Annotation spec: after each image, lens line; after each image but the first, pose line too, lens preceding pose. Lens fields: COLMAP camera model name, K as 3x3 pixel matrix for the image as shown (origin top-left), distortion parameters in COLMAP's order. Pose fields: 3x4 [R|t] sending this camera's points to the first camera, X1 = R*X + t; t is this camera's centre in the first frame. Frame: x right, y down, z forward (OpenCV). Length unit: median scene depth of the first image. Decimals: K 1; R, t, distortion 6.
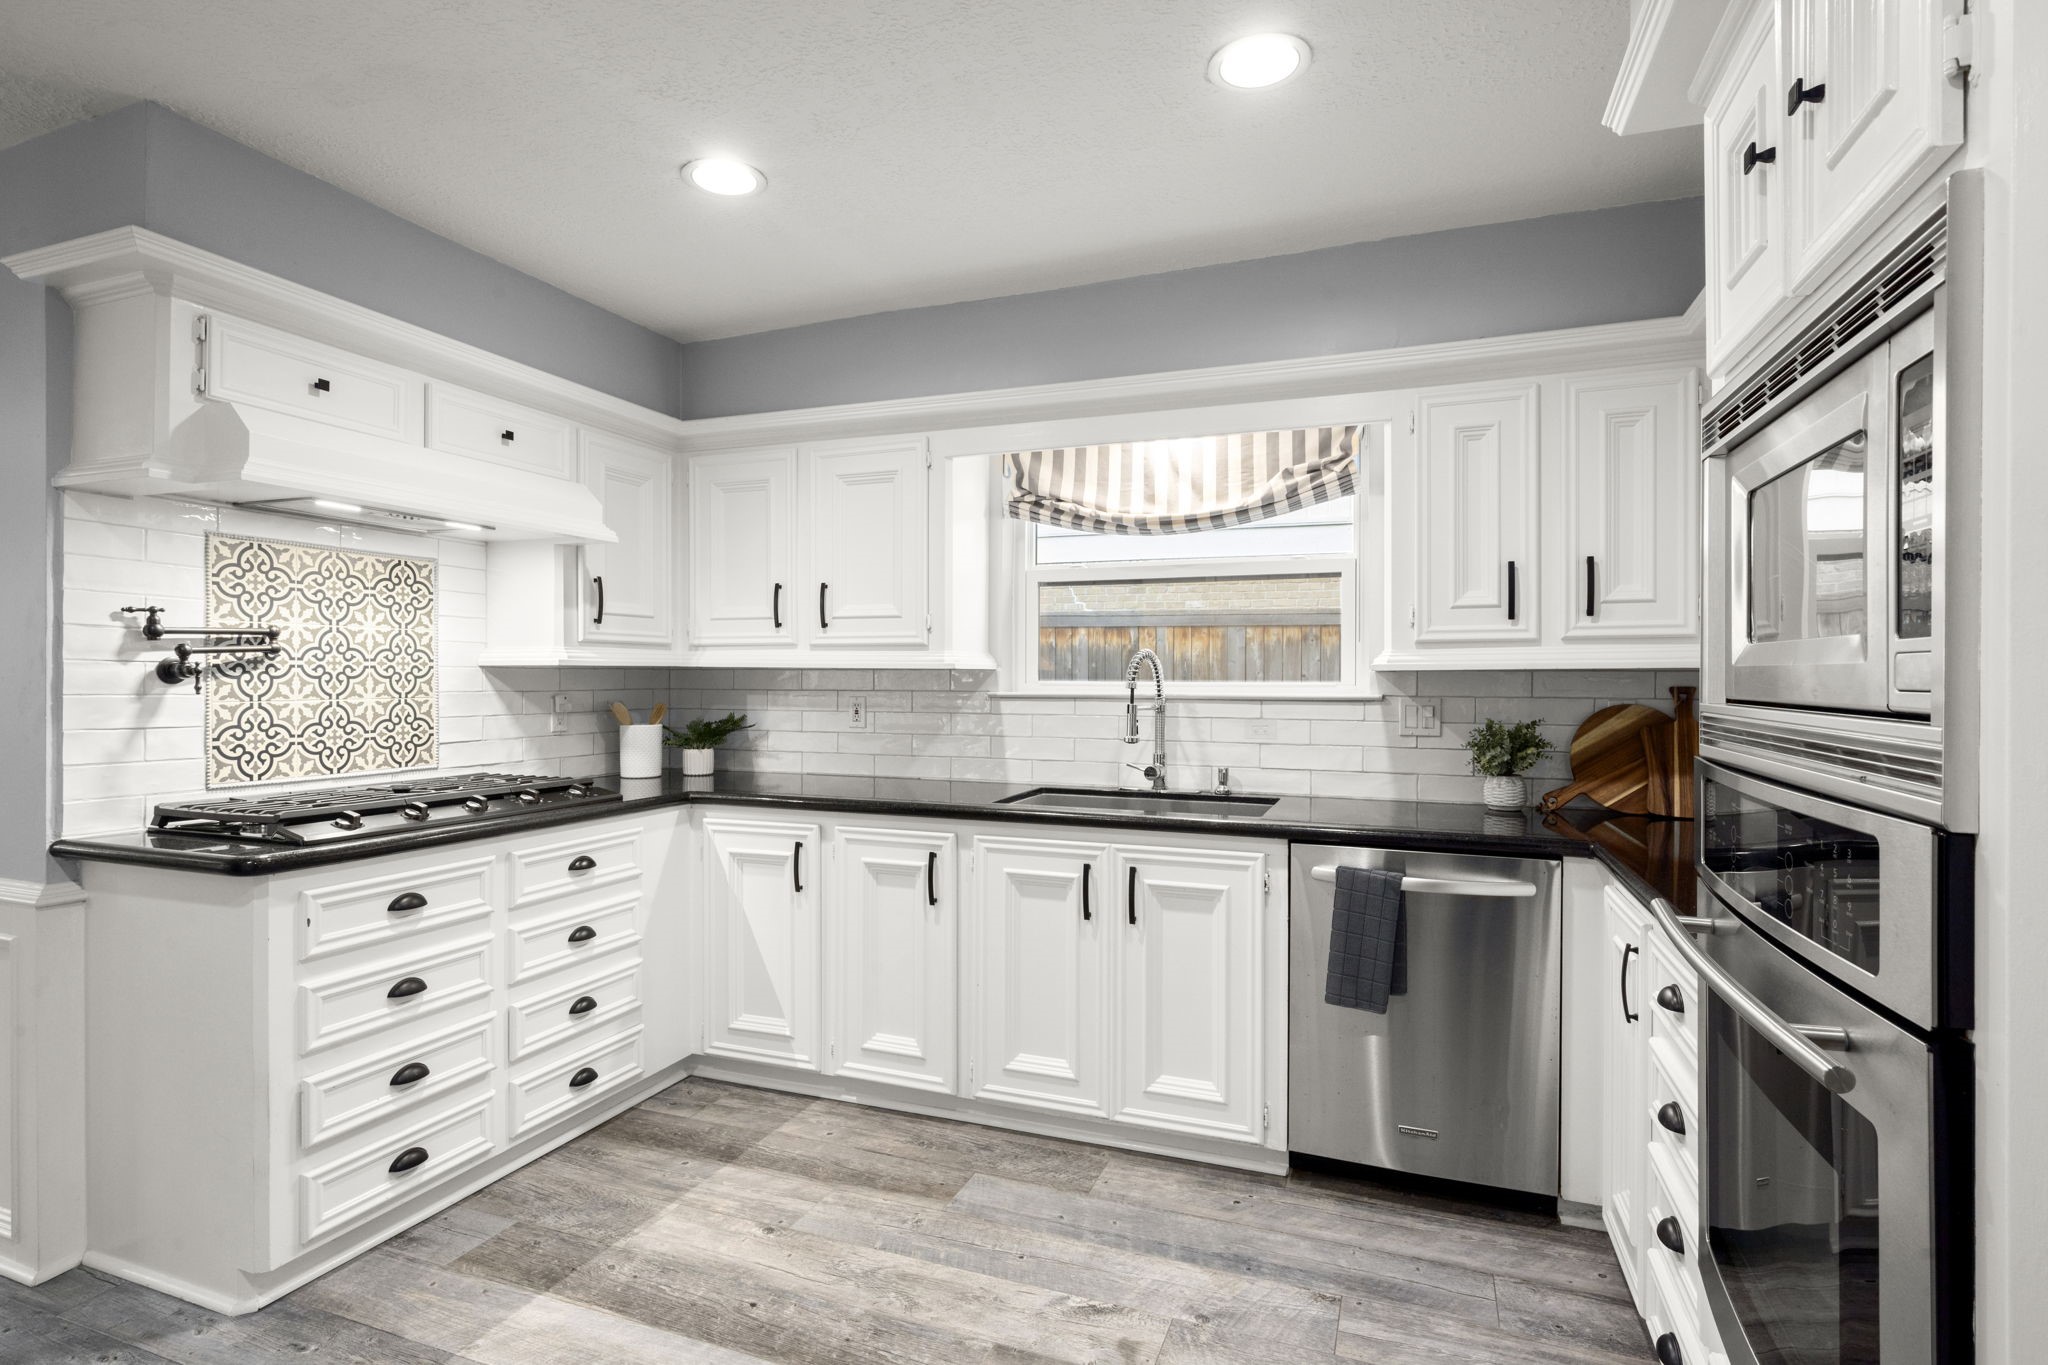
lens RADIAL K [[1003.8, 0, 1032.3], [0, 1003.8, 673.1], [0, 0, 1]] dist [-0.006145, -0.000089]
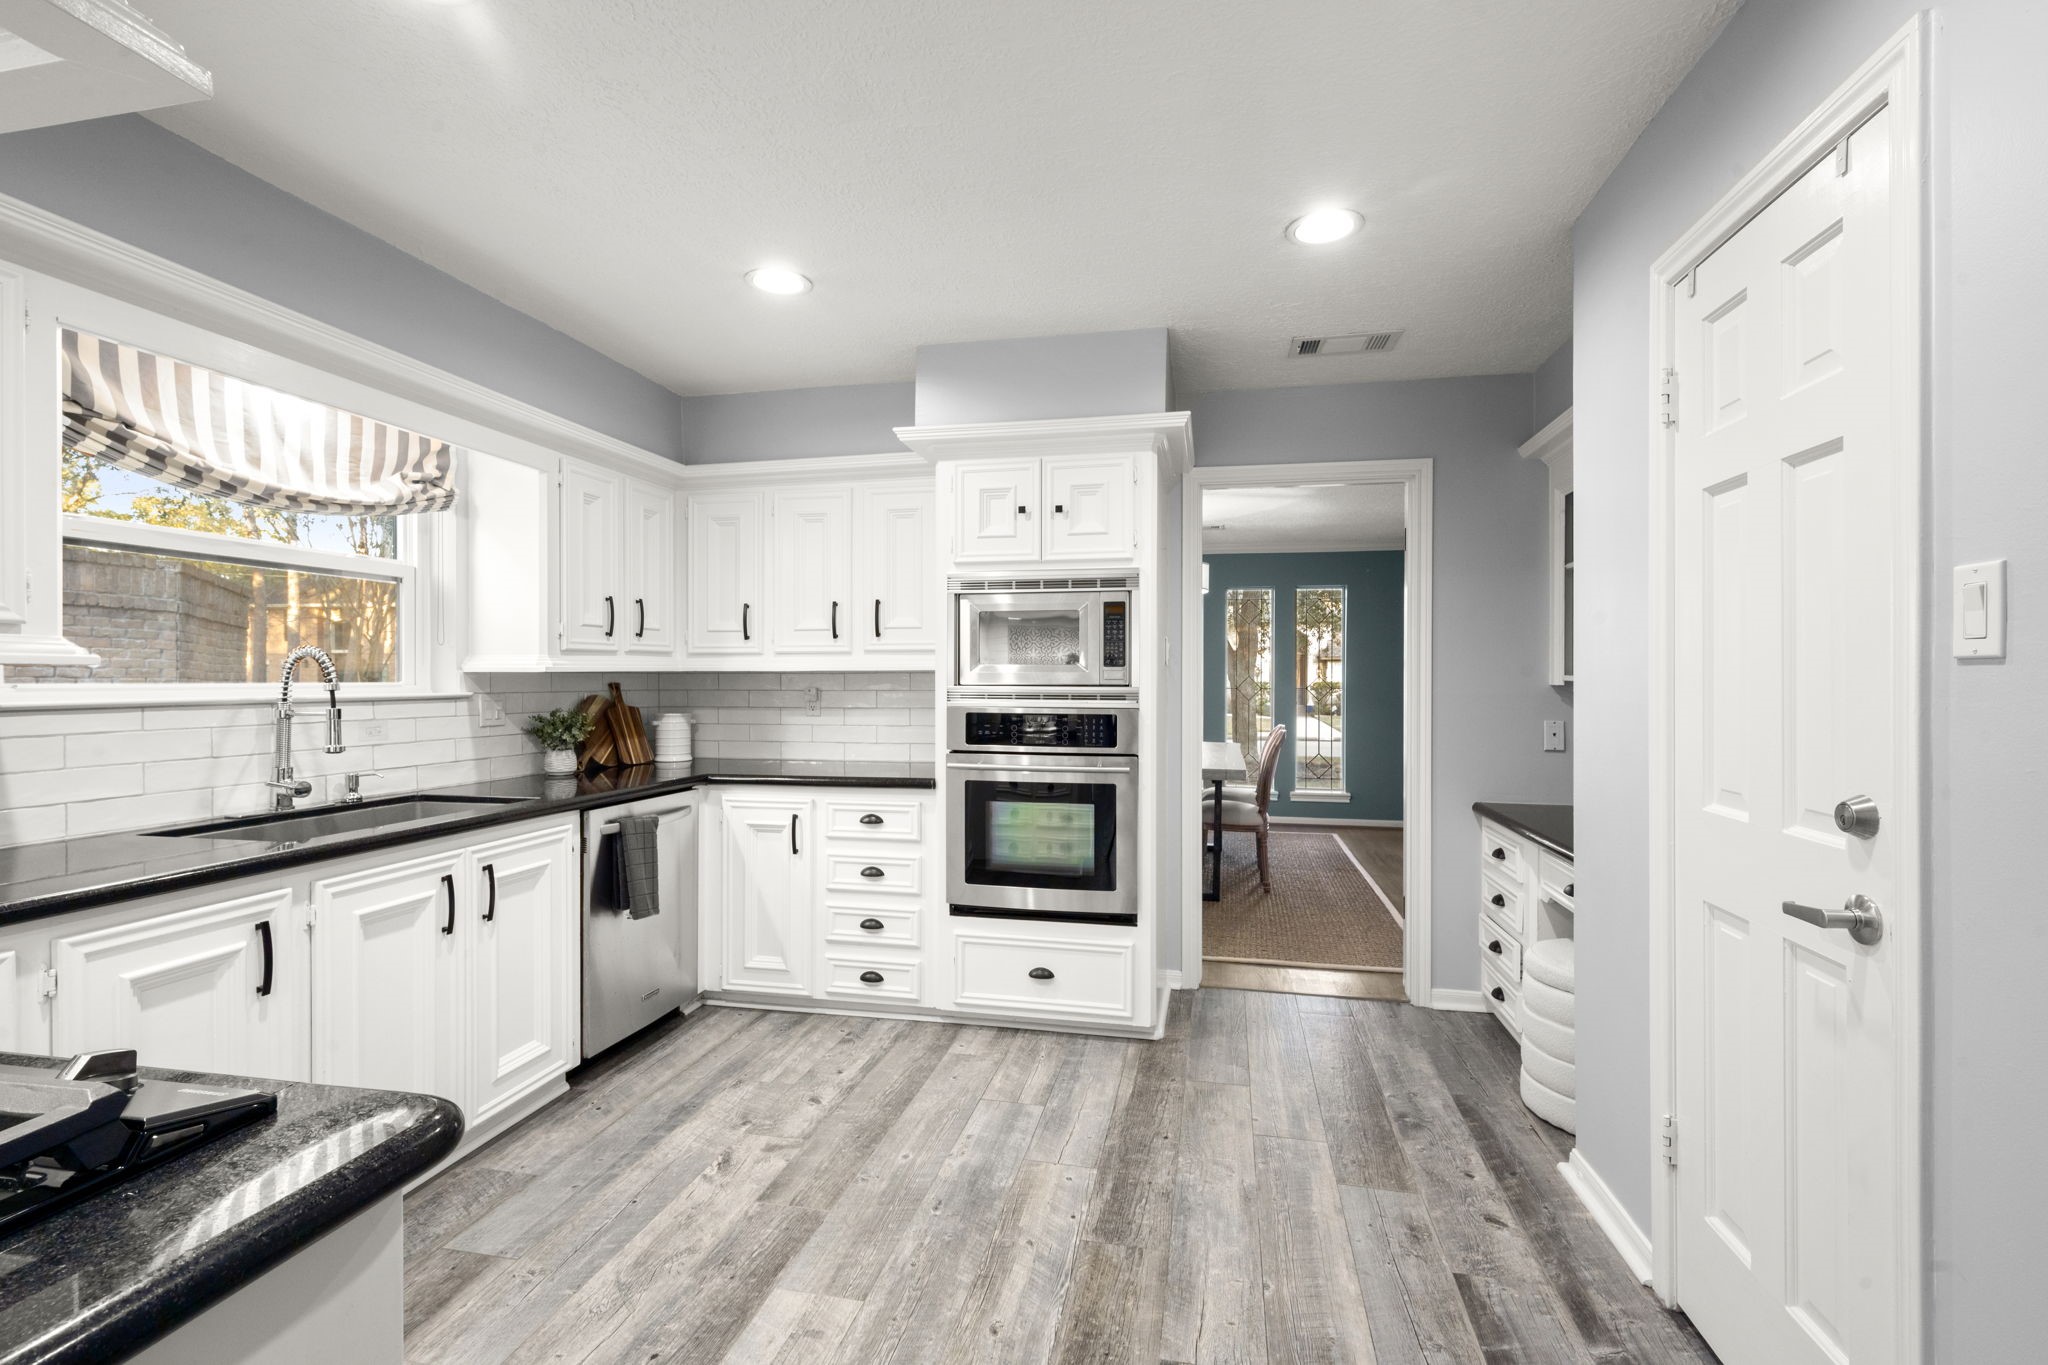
lens RADIAL K [[885.1, 0, 1030.0], [0, 885.1, 683.3], [0, 0, 1]] dist [0.004379, 0.000248]
pose [[-0.143551, -0.008434, 0.989607, -0.872732], [-0.003974, 0.999961, 0.007945, 0.000584], [-0.989635, -0.002792, -0.143579, 0.595825]]
